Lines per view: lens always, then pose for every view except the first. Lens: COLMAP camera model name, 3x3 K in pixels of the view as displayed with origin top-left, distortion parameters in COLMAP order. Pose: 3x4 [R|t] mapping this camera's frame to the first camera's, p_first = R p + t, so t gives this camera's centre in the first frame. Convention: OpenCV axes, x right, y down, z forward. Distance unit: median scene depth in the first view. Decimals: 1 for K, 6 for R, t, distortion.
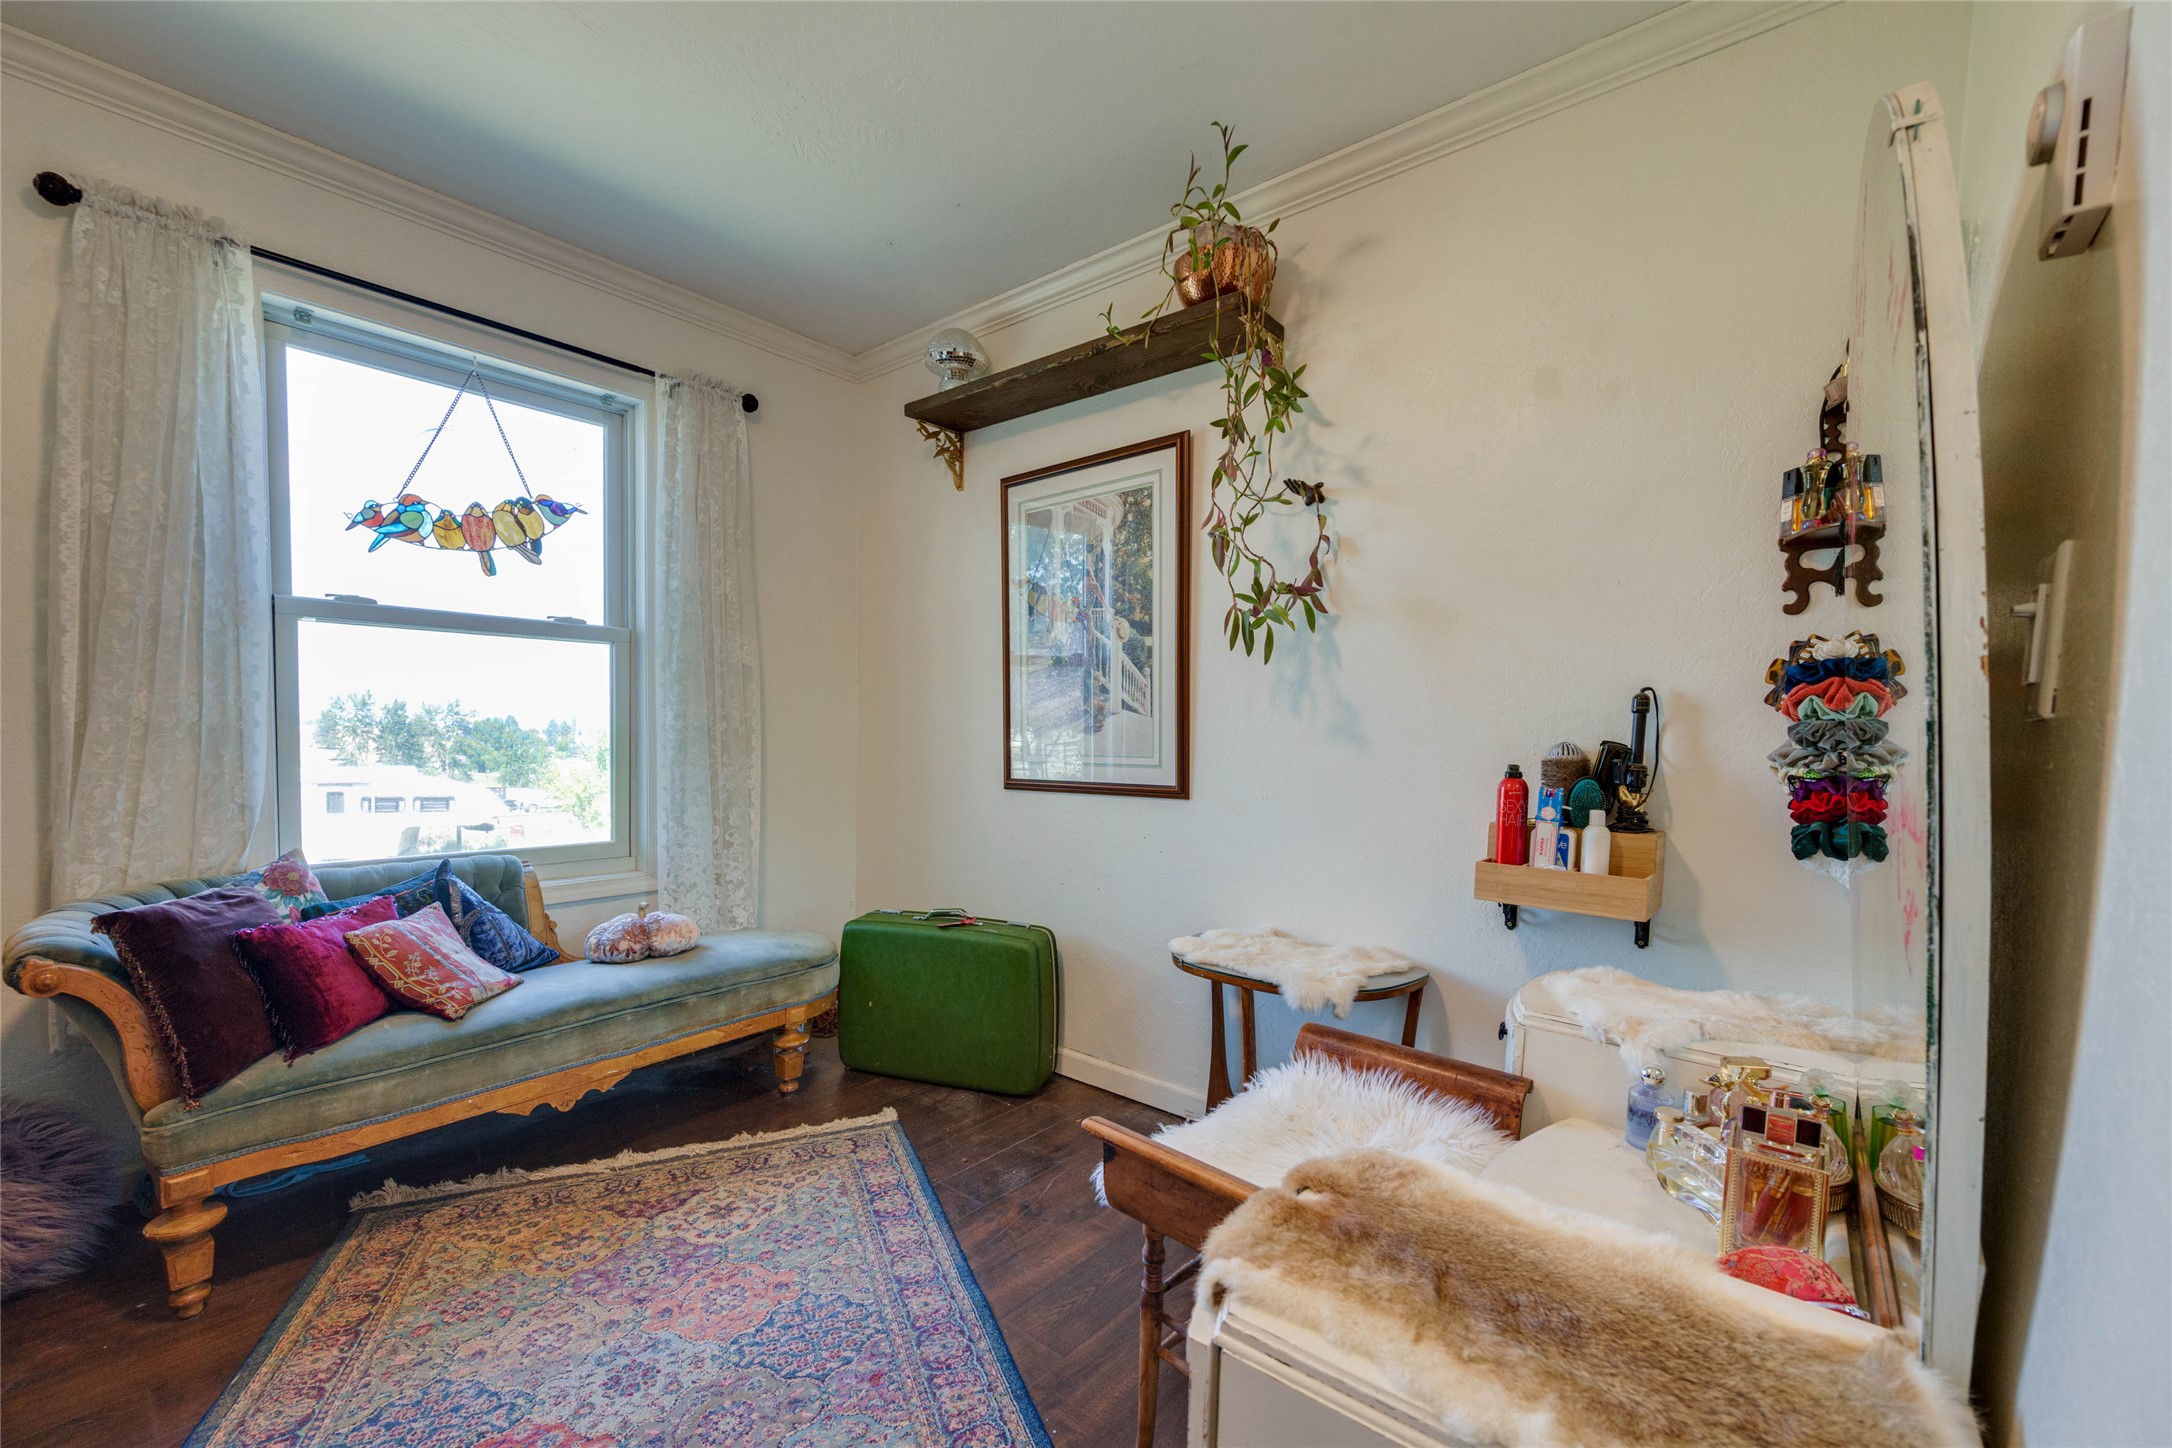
lens RADIAL K [[881.5, 0, 1138.6], [0, 881.5, 778.2], [0, 0, 1]] dist [-0.002183, -0.000128]
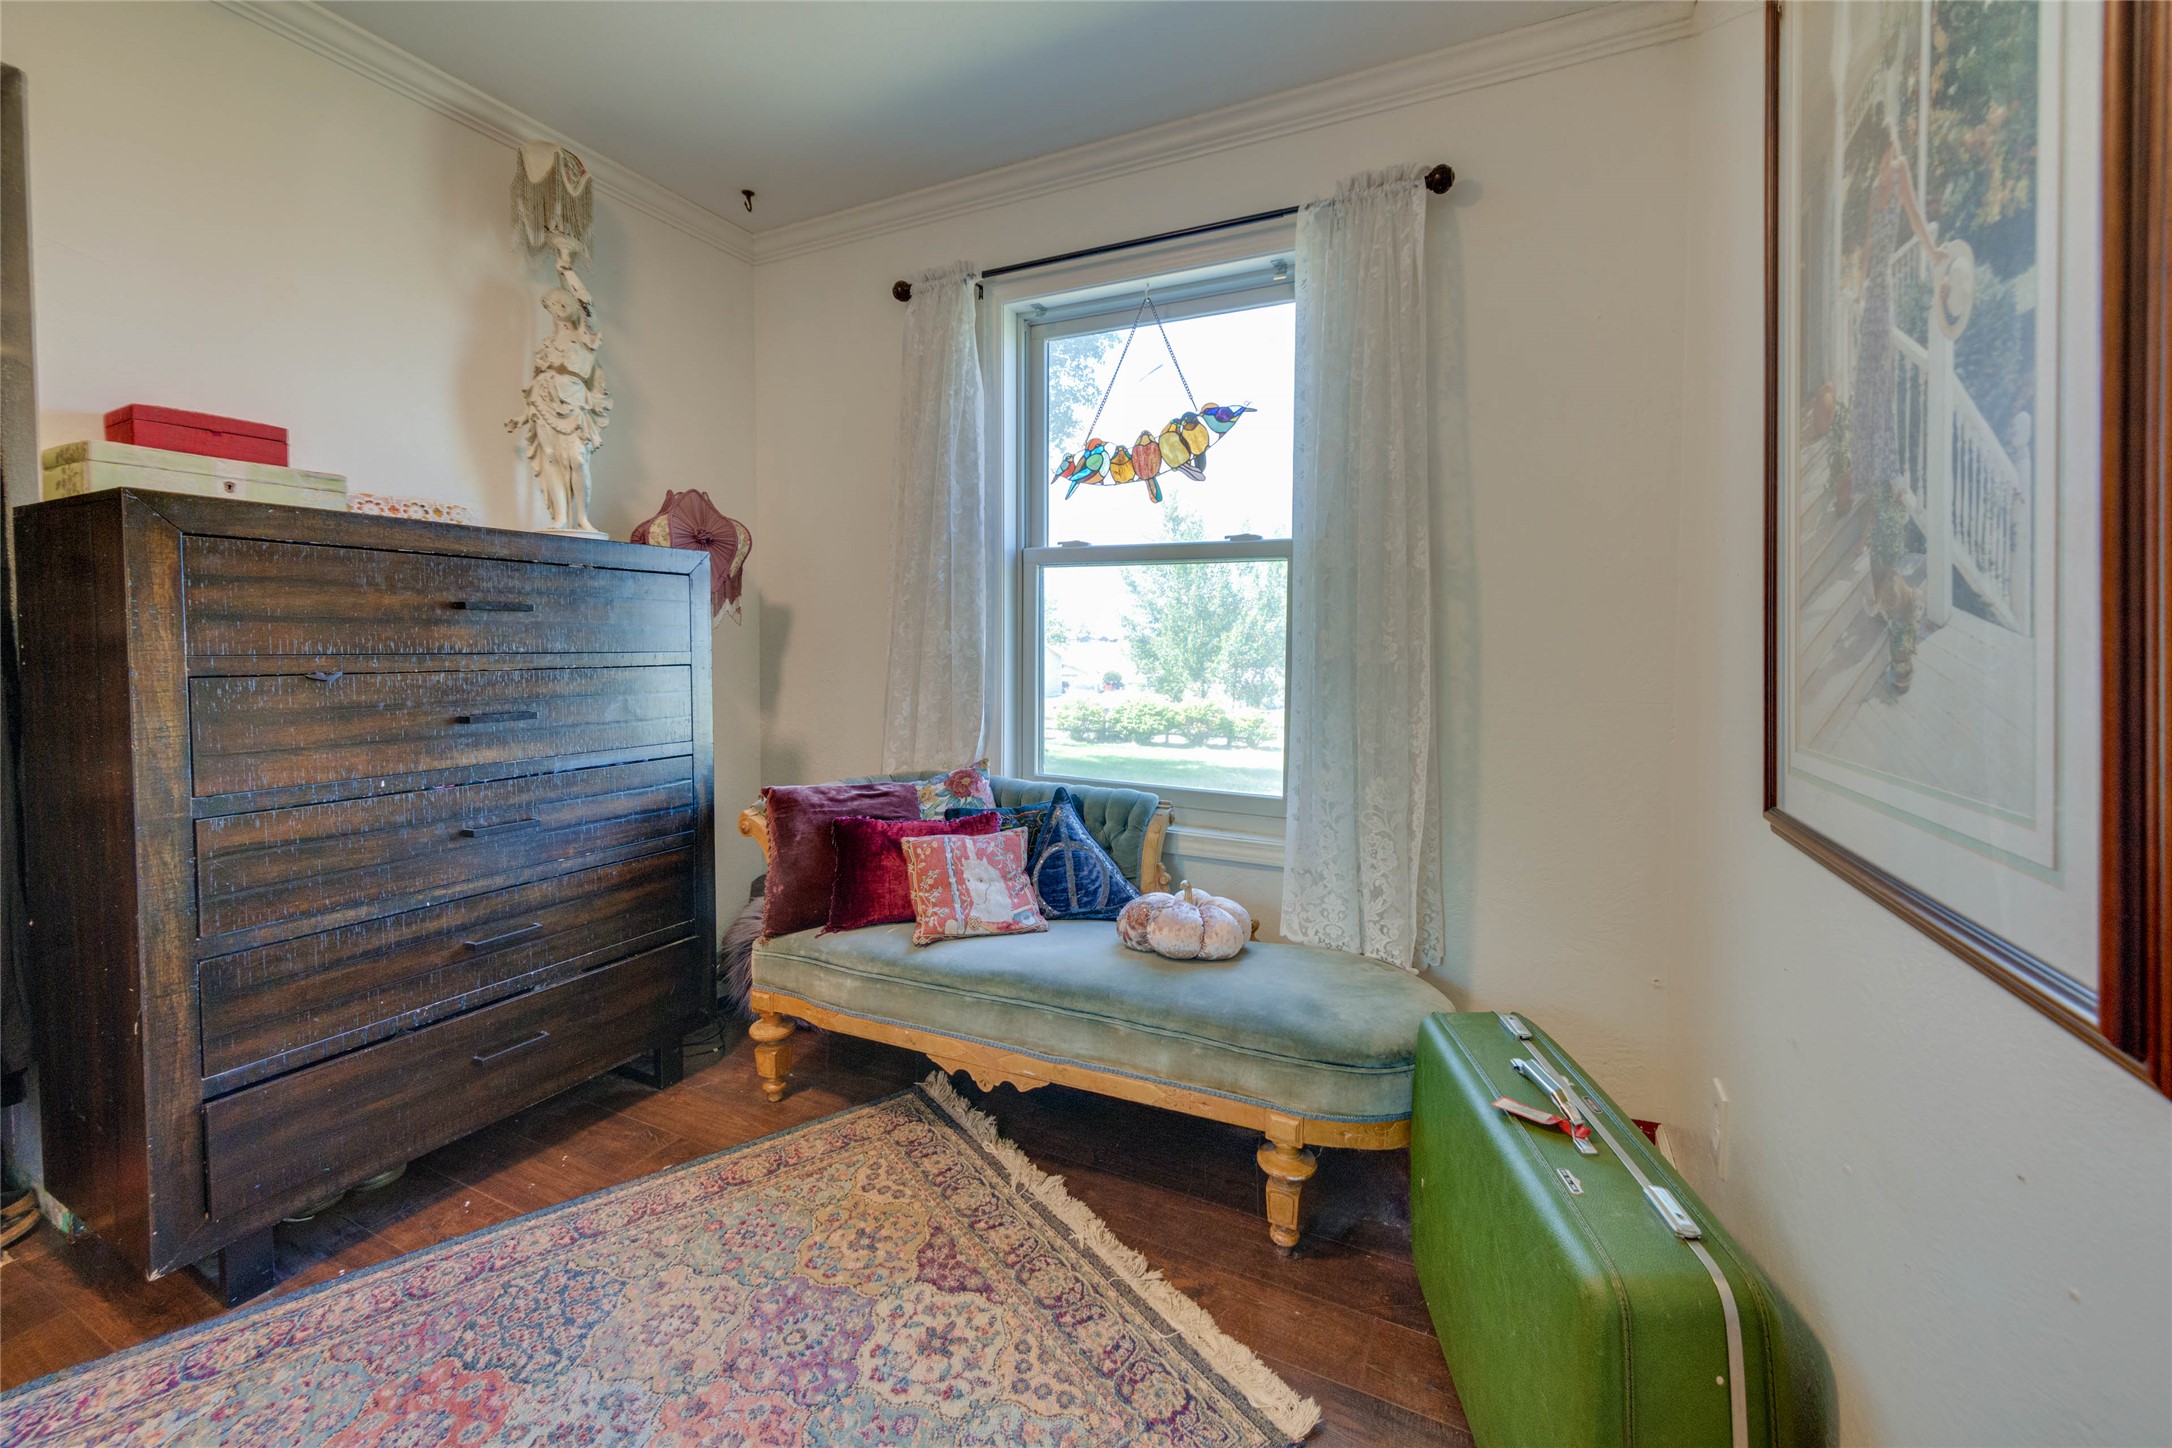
lens RADIAL K [[859.7, 0, 1091.1], [0, 859.7, 662.1], [0, 0, 1]] dist [-0.000559, -0.000033]
pose [[0.201882, 0.012378, -0.979332, 0.209937], [-0.065468, 0.997854, -0.000883, -0.058293], [0.977219, 0.064293, 0.202259, 0.888471]]
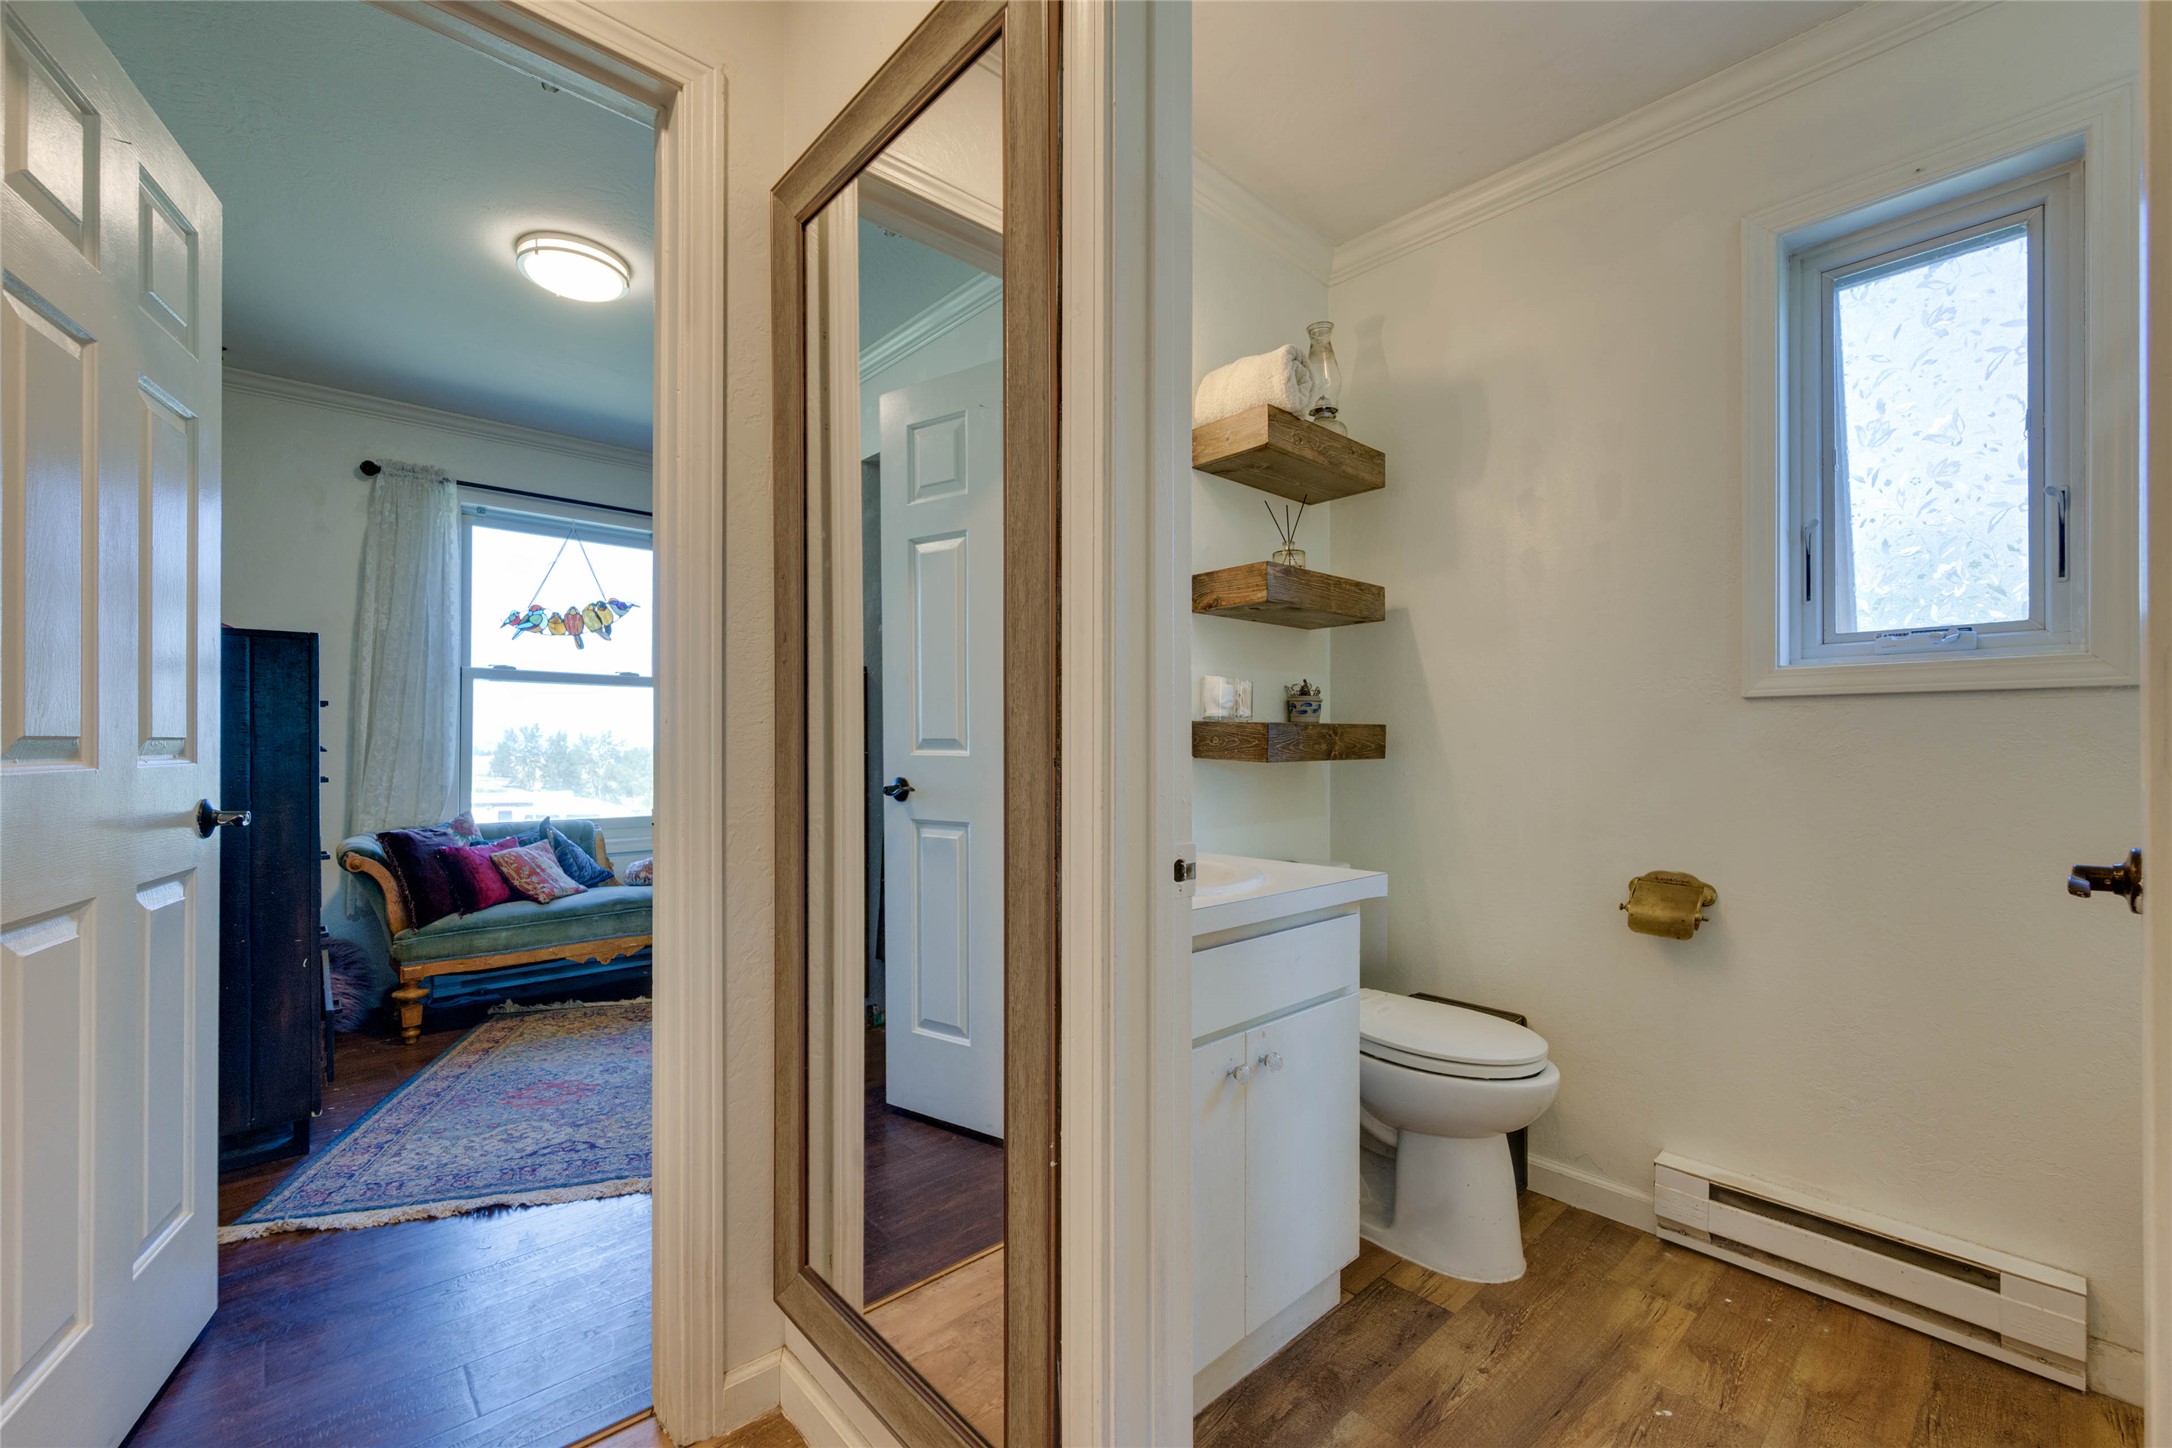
lens RADIAL K [[879.0, 0, 1115.7], [0, 879.0, 751.0], [0, 0, 1]] dist [0.000582, -0.002017]
pose [[0.991191, -0.012456, -0.131856, 0.550287], [0.005432, 0.998553, -0.053499, 0.061111], [0.132331, 0.052312, 0.989824, -0.565446]]
